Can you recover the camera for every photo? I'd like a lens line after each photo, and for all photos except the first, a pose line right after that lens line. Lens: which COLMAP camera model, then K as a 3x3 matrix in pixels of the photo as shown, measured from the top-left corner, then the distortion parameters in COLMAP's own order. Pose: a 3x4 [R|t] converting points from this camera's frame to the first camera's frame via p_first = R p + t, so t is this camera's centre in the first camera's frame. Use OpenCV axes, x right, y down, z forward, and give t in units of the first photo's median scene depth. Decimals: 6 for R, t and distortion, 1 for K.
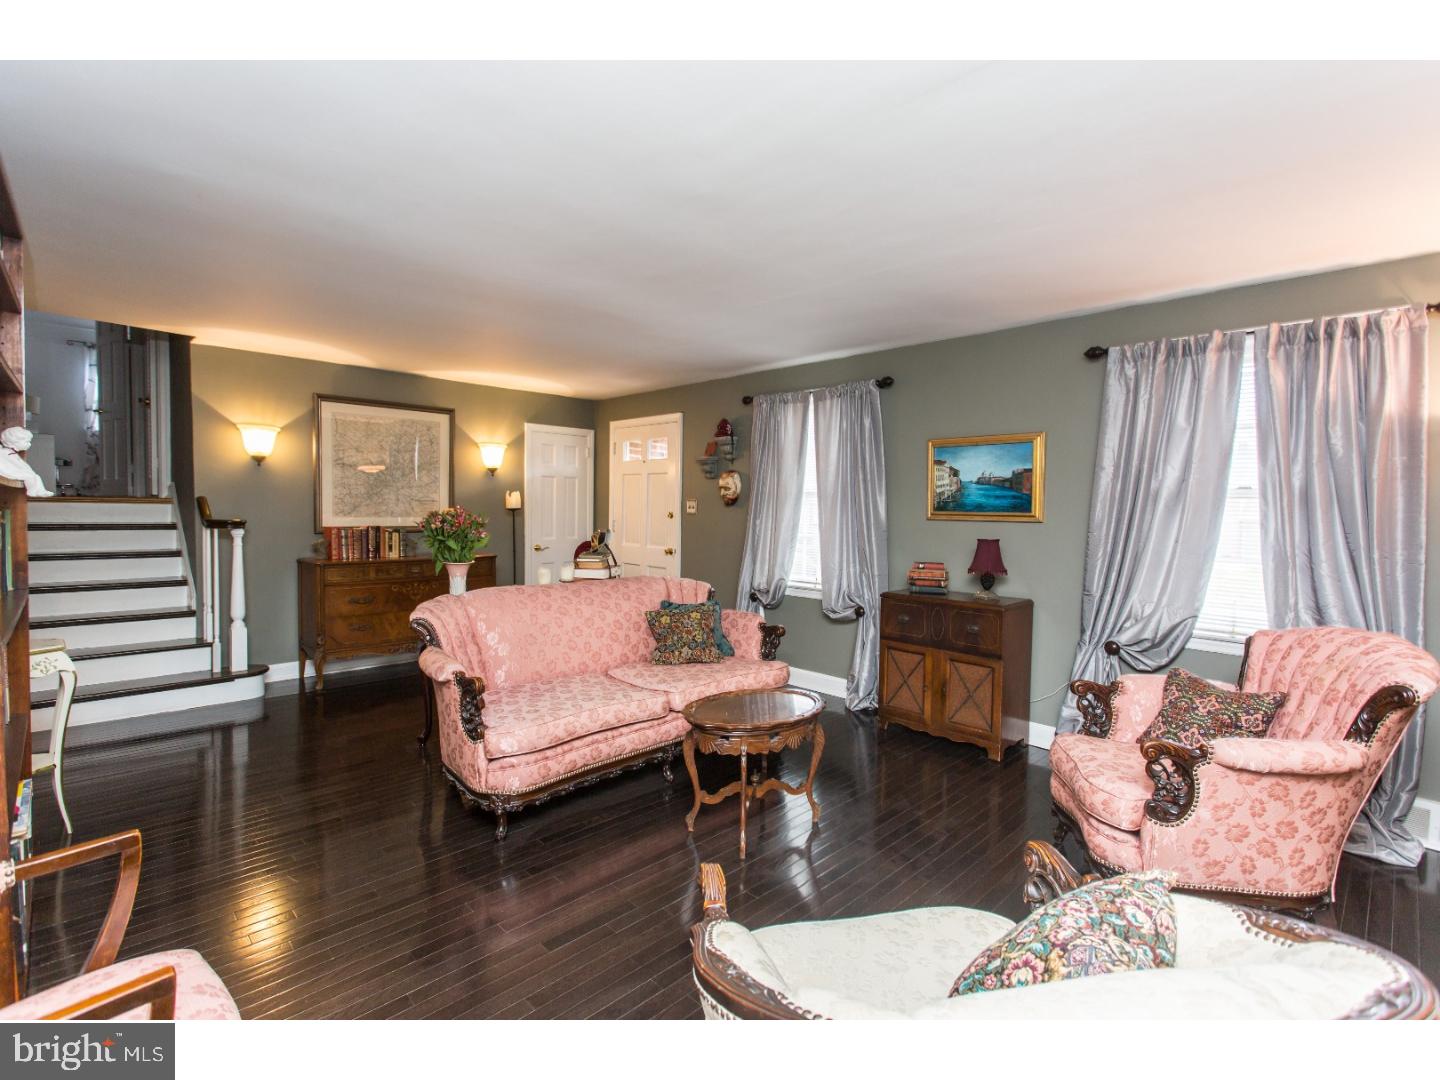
lens RADIAL K [[684.6, 0, 720.0], [0, 684.6, 540.0], [0, 0, 1]] dist [0.018228, 0.000263]
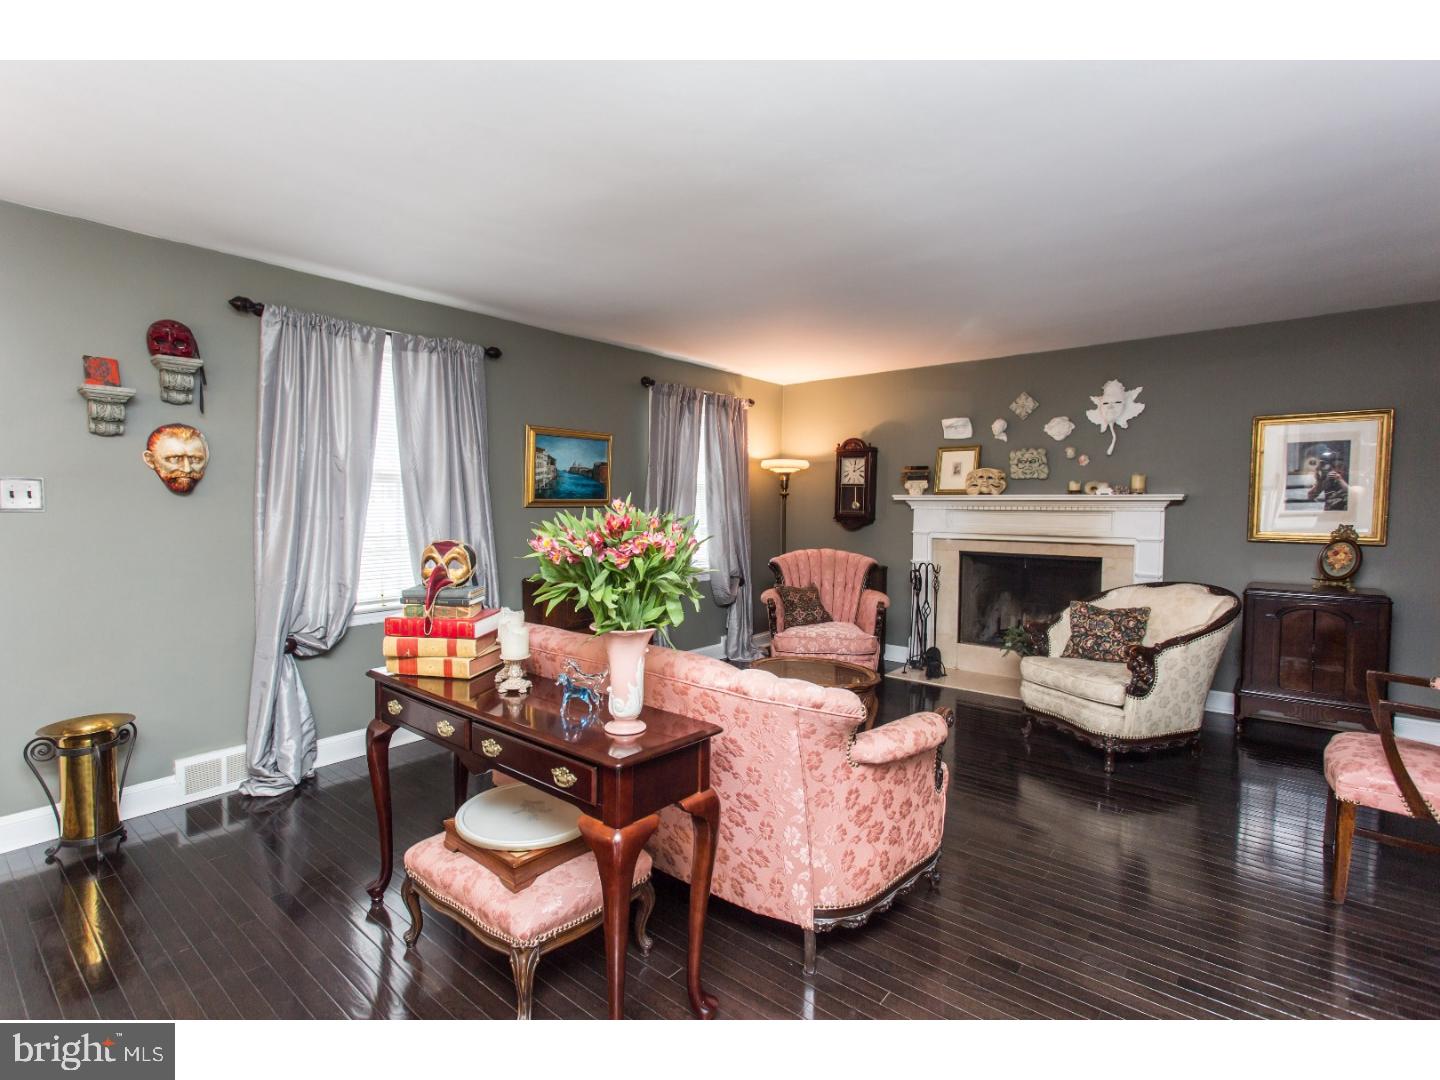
lens RADIAL K [[684.6, 0, 720.0], [0, 684.6, 540.0], [0, 0, 1]] dist [0.018228, 0.000263]
pose [[-0.085540, -0.070715, 0.993822, -0.731010], [0.045552, 0.996157, 0.074802, -0.045643], [-0.995293, 0.051669, -0.081990, 0.844969]]
